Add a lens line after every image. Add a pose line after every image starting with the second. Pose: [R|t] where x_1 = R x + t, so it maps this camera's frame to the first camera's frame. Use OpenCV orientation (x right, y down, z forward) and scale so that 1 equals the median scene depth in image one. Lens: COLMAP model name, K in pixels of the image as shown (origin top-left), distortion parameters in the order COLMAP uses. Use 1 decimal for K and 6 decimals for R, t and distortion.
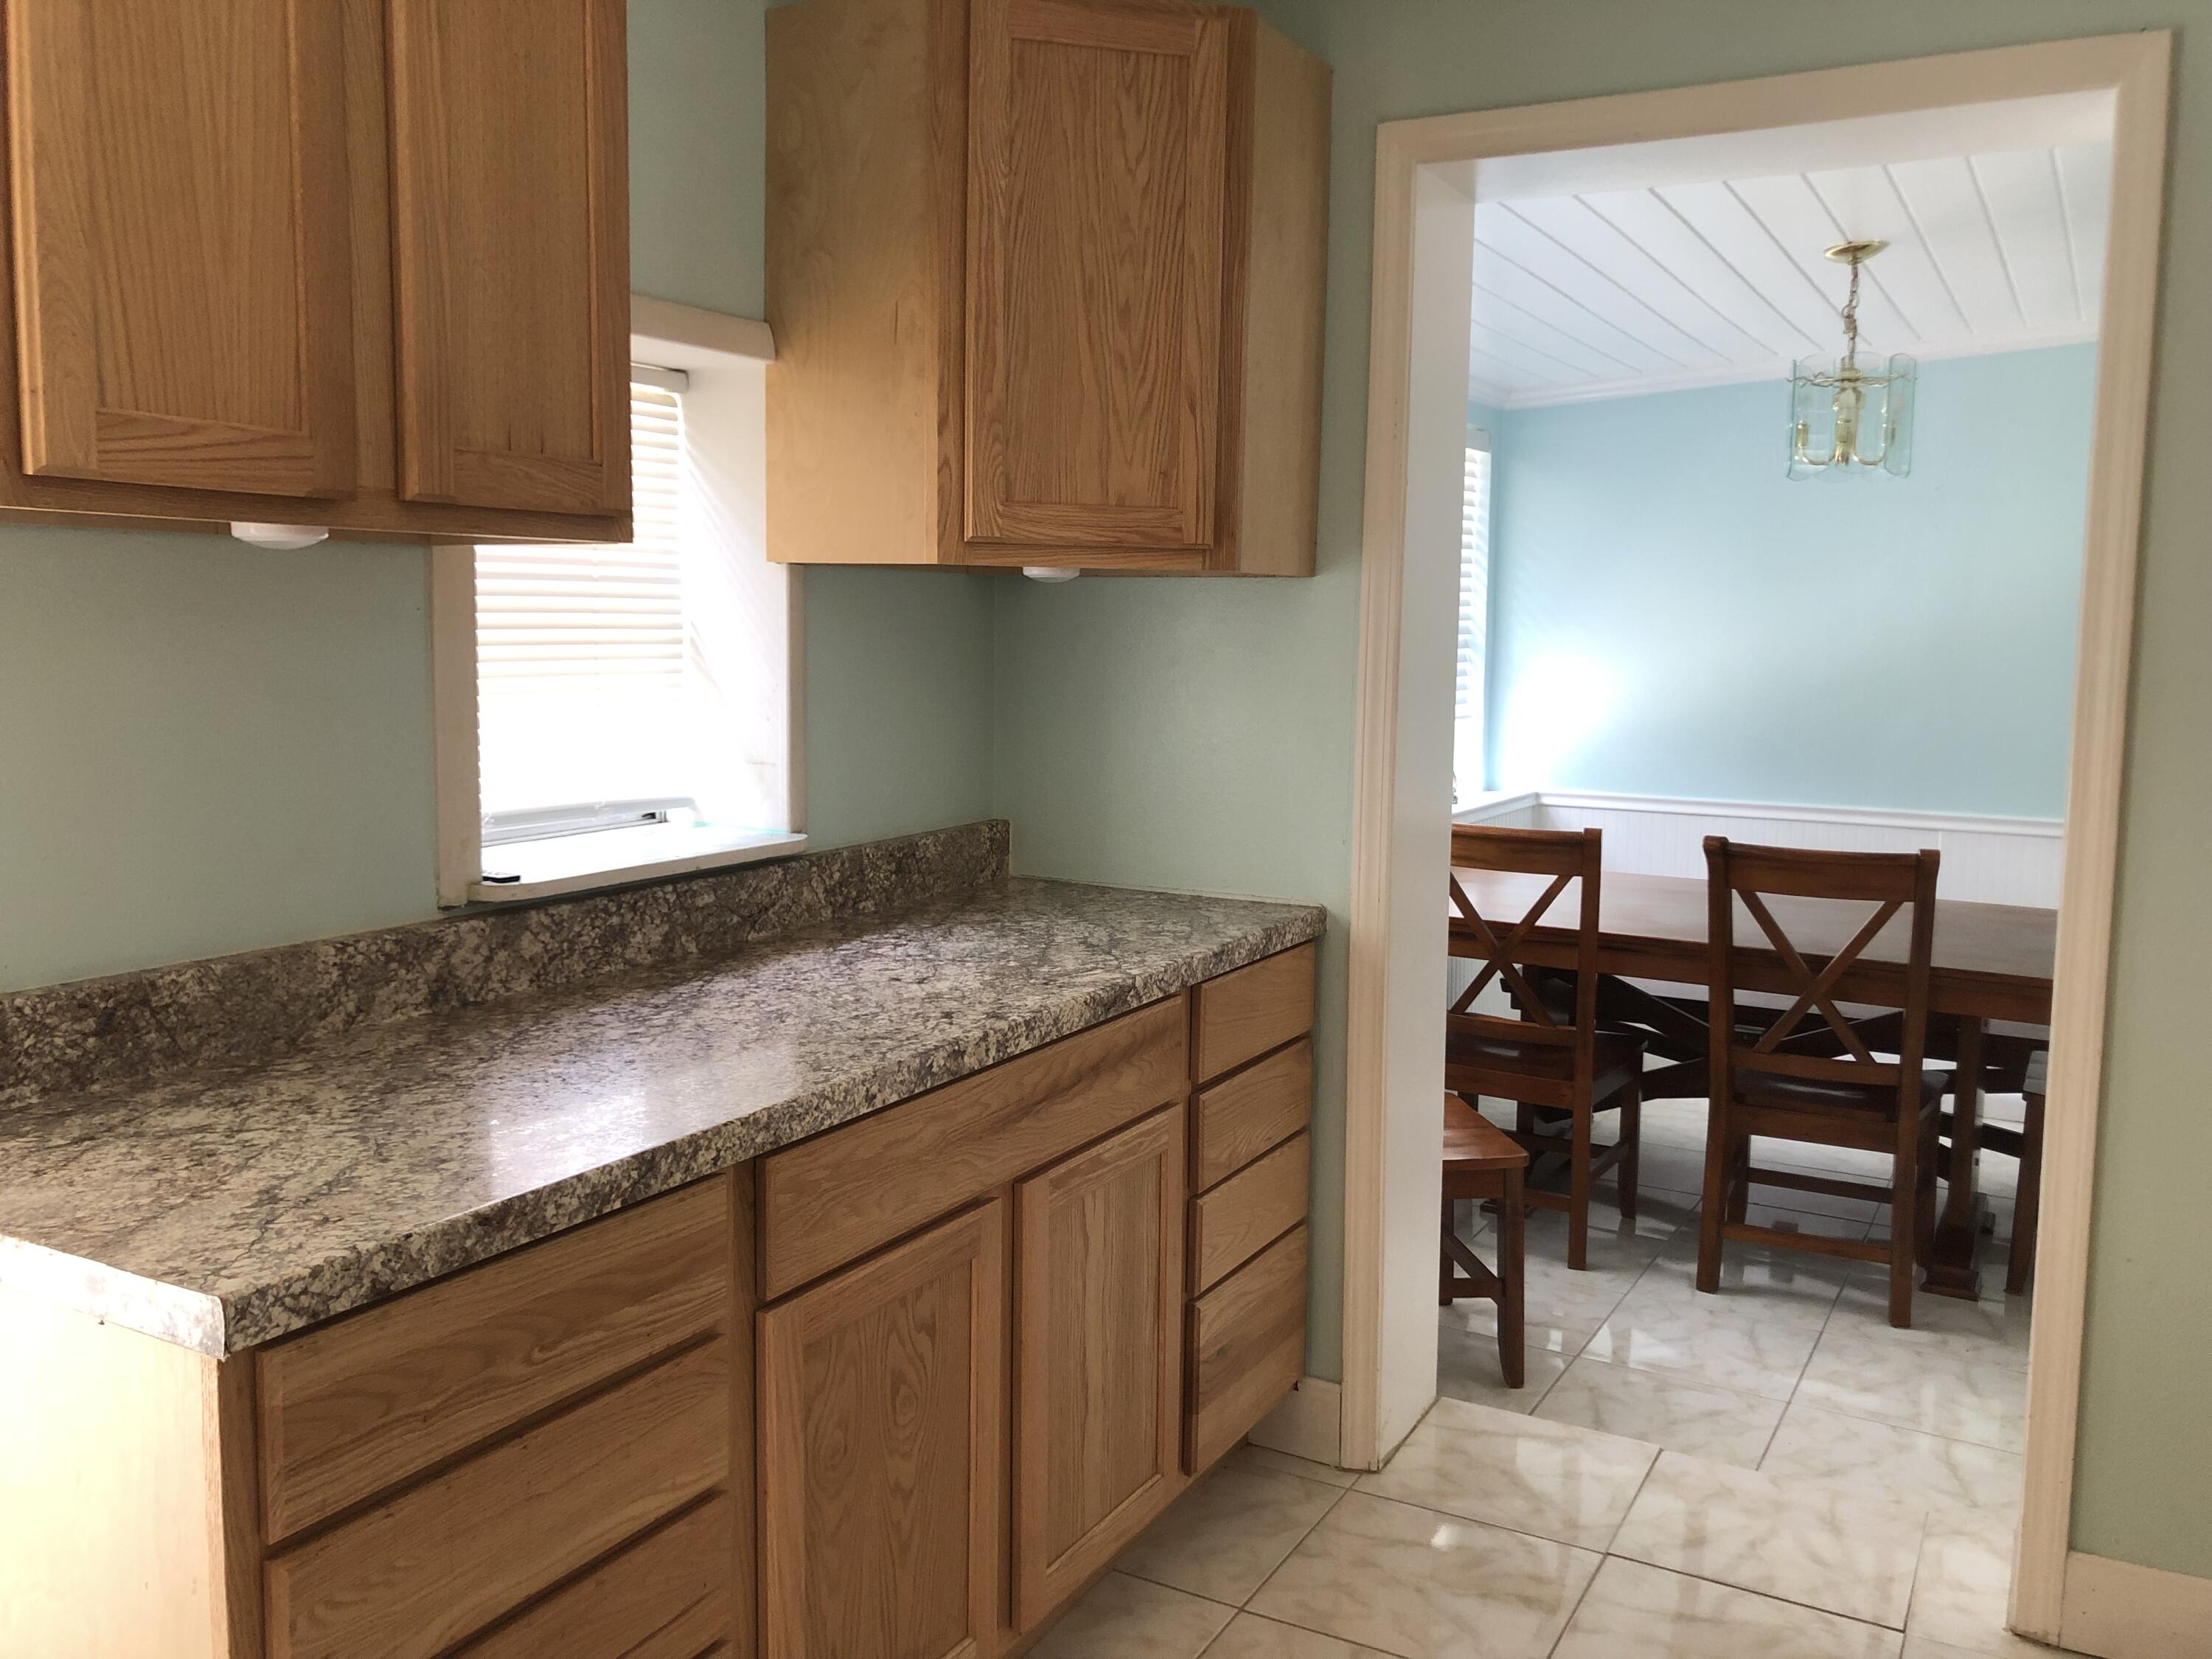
lens RADIAL K [[1815.3, 0, 1108.4], [0, 1815.3, 808.6], [0, 0, 1]] dist [0.004525, 0.003386]
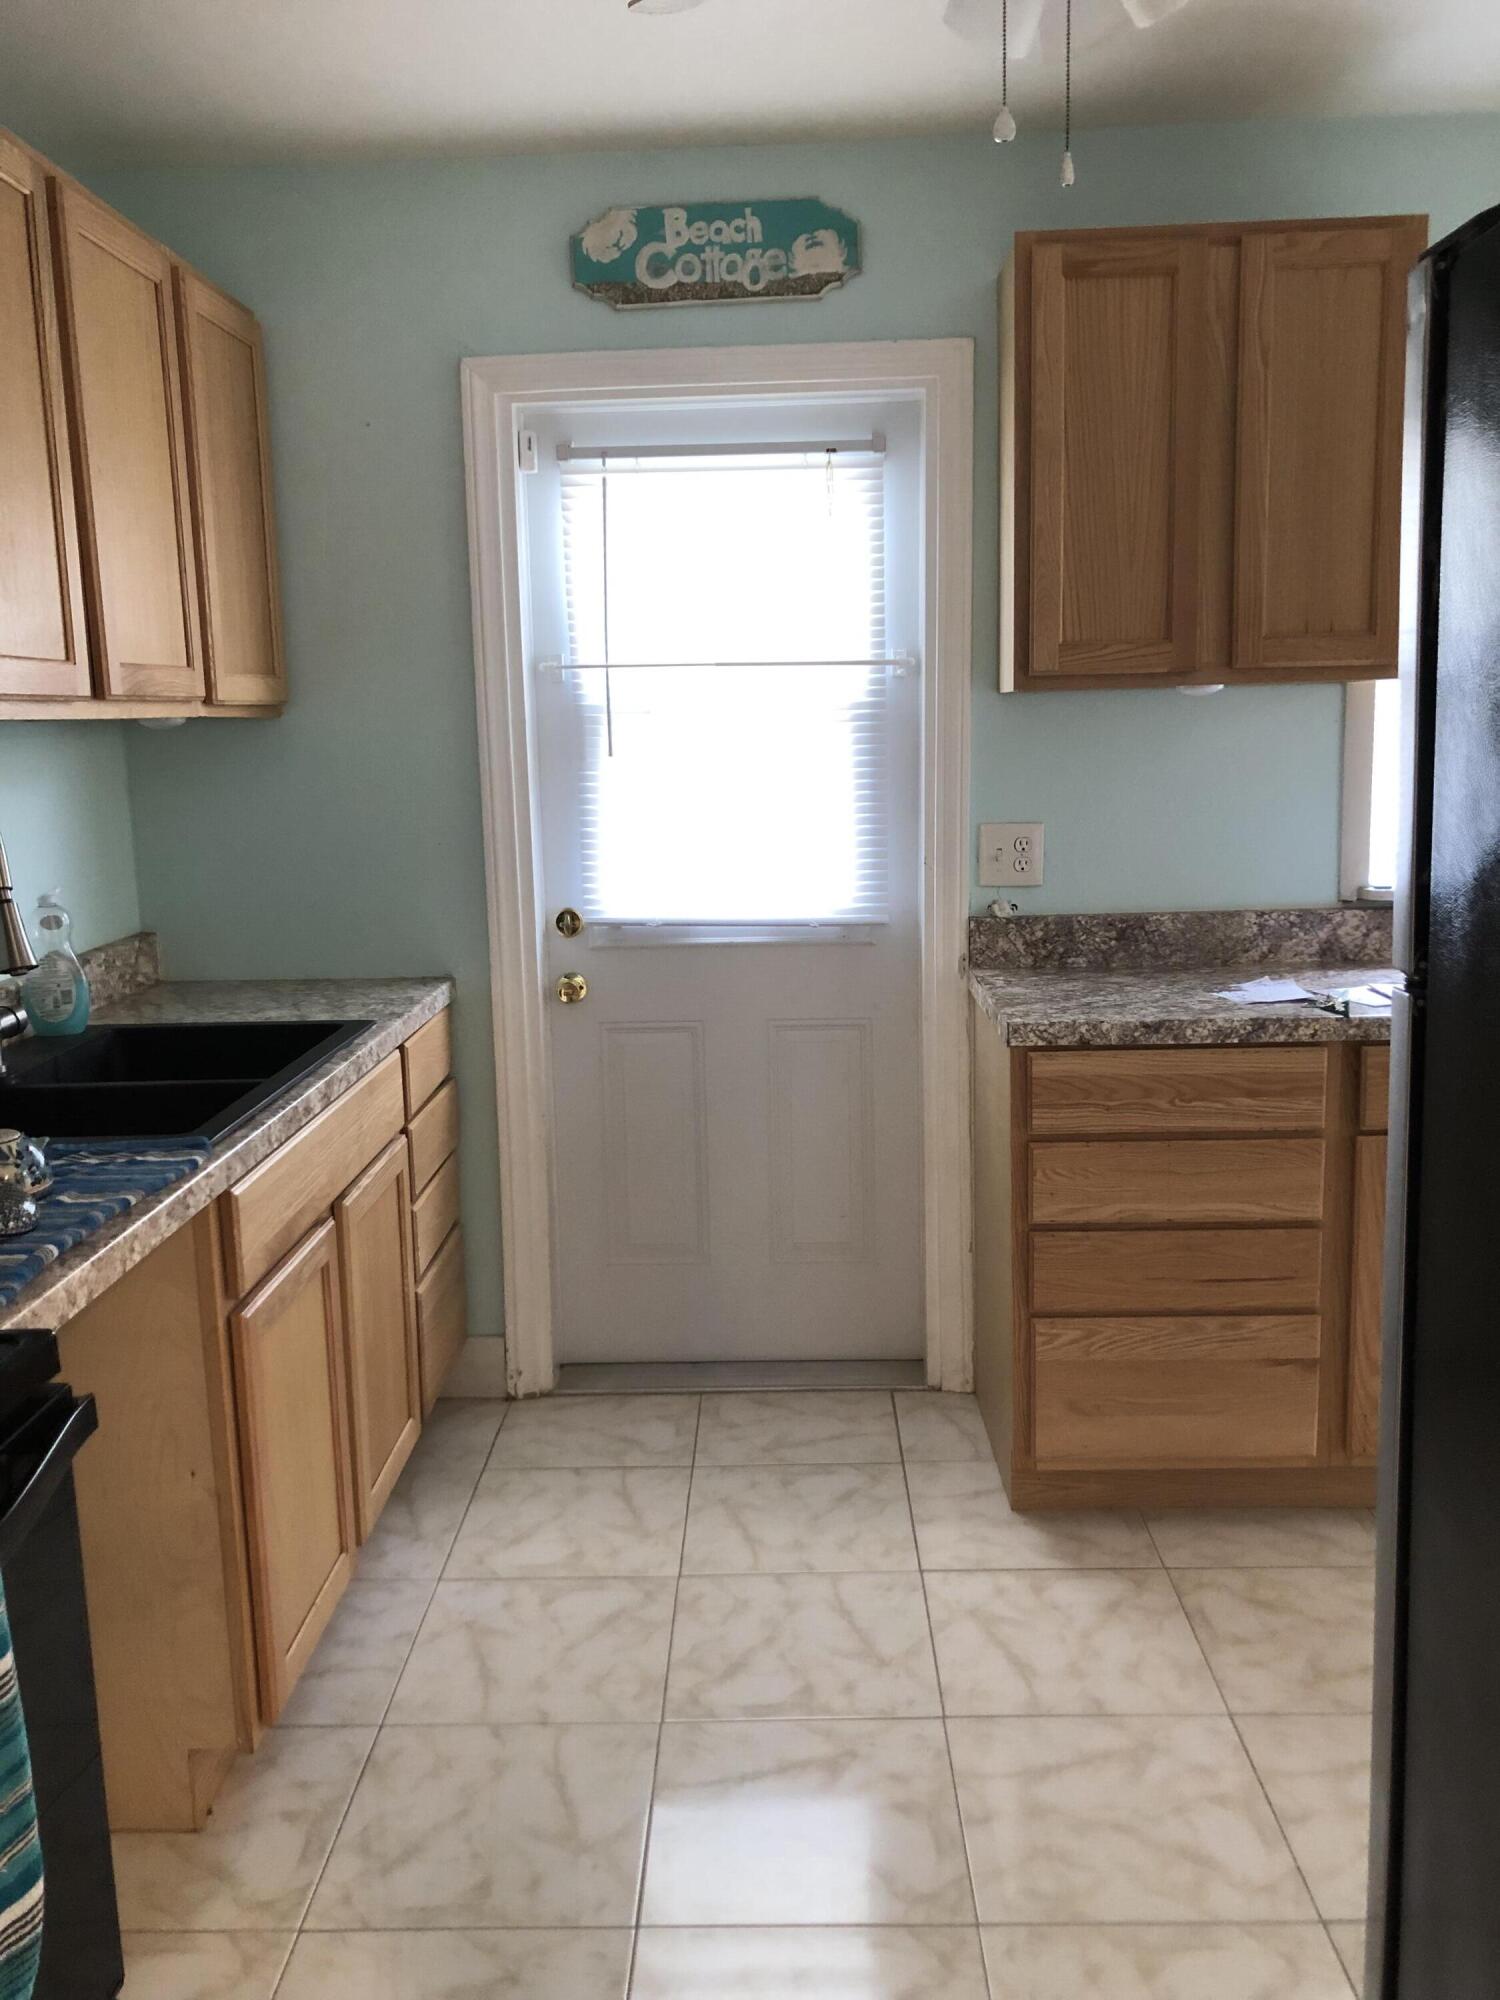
lens RADIAL K [[1641.3, 0, 750.0], [0, 1641.3, 1000.0], [0, 0, 1]] dist [0.004525, 0.003386]
pose [[0.462584, 0.121369, -0.878229, 0.909249], [-0.055789, 0.992607, 0.107791, 0.016050], [0.884818, -0.000866, 0.465935, -0.231984]]
